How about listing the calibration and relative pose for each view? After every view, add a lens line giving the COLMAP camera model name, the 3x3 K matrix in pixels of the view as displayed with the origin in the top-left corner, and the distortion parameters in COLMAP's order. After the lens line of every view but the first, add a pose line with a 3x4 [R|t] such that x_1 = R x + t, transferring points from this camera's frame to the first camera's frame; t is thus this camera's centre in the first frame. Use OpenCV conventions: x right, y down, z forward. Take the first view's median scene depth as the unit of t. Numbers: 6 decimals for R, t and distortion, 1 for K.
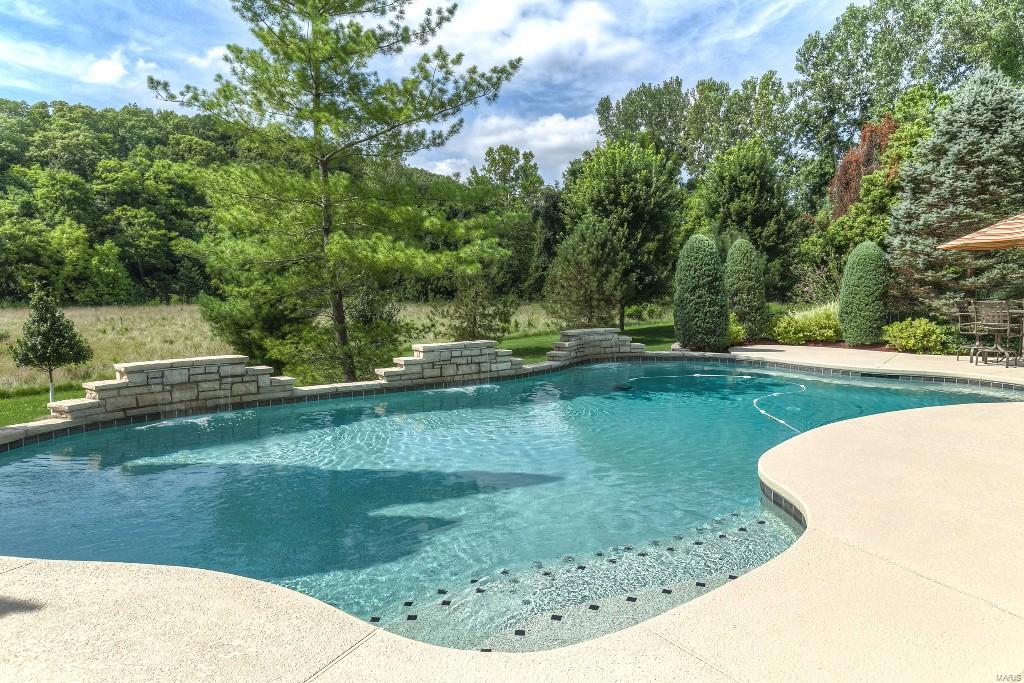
lens RADIAL K [[674.6, 0, 512.0], [0, 674.6, 341.5], [0, 0, 1]] dist [0.047893, -0.001541]
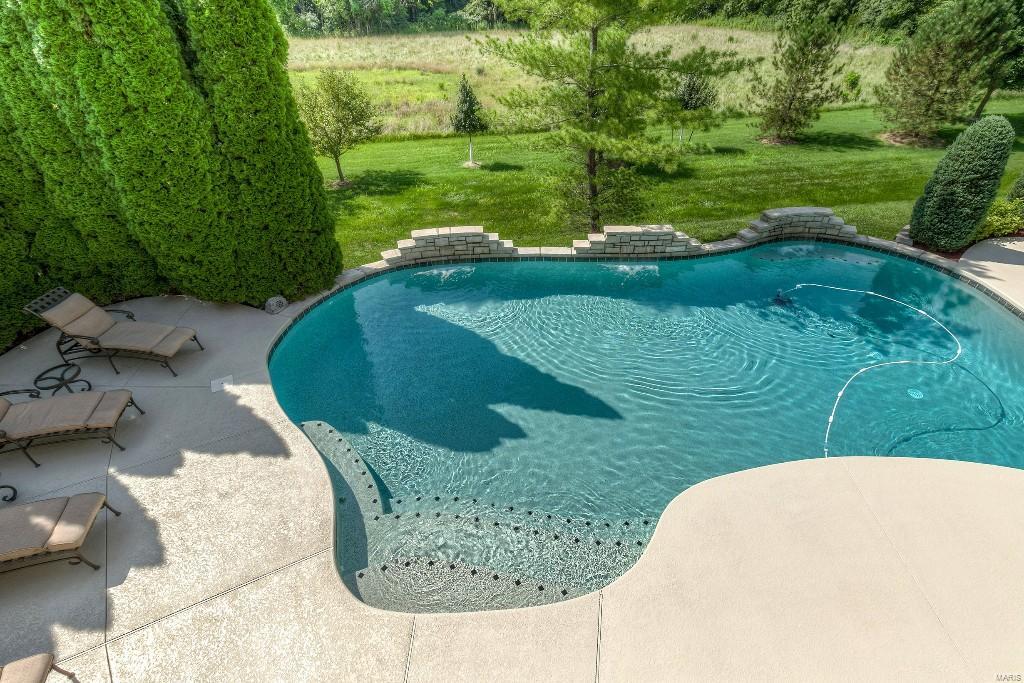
lens RADIAL K [[465.3, 0, 514.4], [0, 465.3, 346.6], [0, 0, 1]] dist [-0.001689, 0.000344]
pose [[0.808278, 0.355794, -0.469145, 0.219947], [-0.047959, 0.833915, 0.549805, -0.283947], [0.586844, -0.421896, 0.691099, 0.143612]]
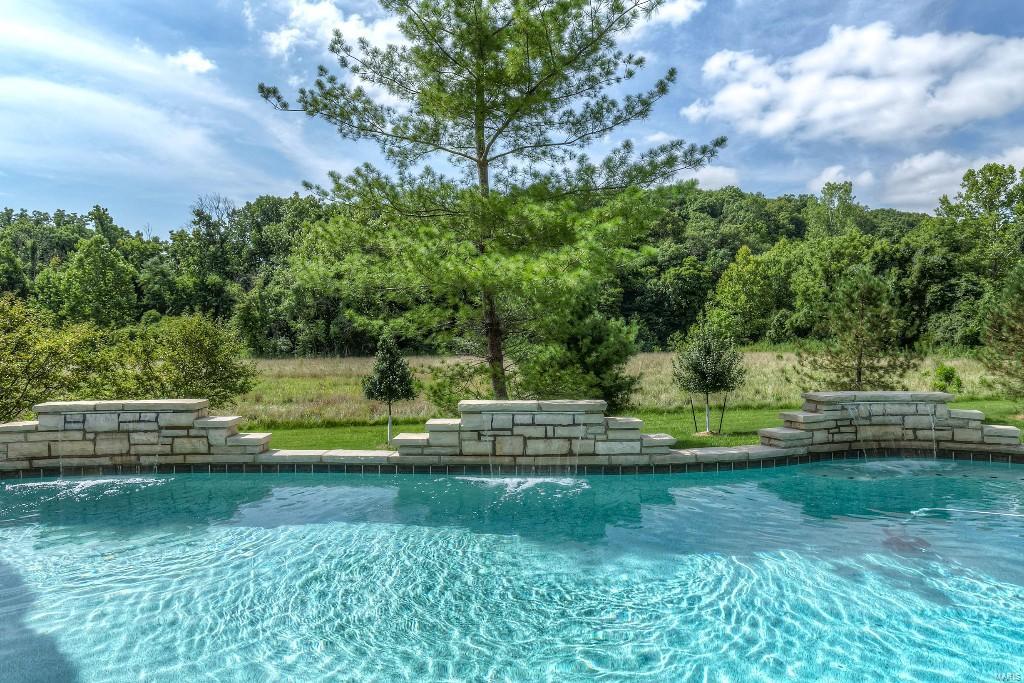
lens RADIAL K [[651.0, 0, 510.9], [0, 651.0, 337.0], [0, 0, 1]] dist [0.009522, 0.003844]
pose [[0.787545, -0.000400, -0.616257, 0.258893], [-0.050590, 0.996583, -0.065298, -0.016288], [0.614177, 0.082602, 0.784833, 0.515451]]
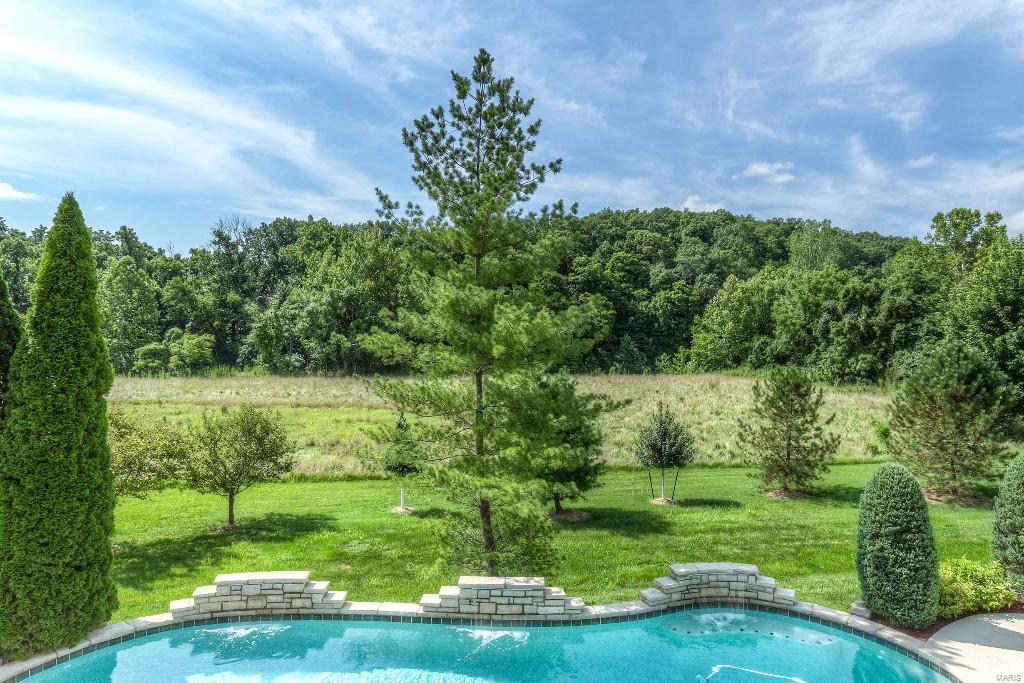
lens RADIAL K [[628.1, 0, 512.0], [0, 628.1, 341.5], [0, 0, 1]] dist [0.013693, -0.001180]
pose [[0.788712, 0.016406, -0.614544, 0.509605], [-0.071537, 0.995302, -0.065241, -0.296568], [0.610586, 0.095419, 0.786180, 0.211290]]
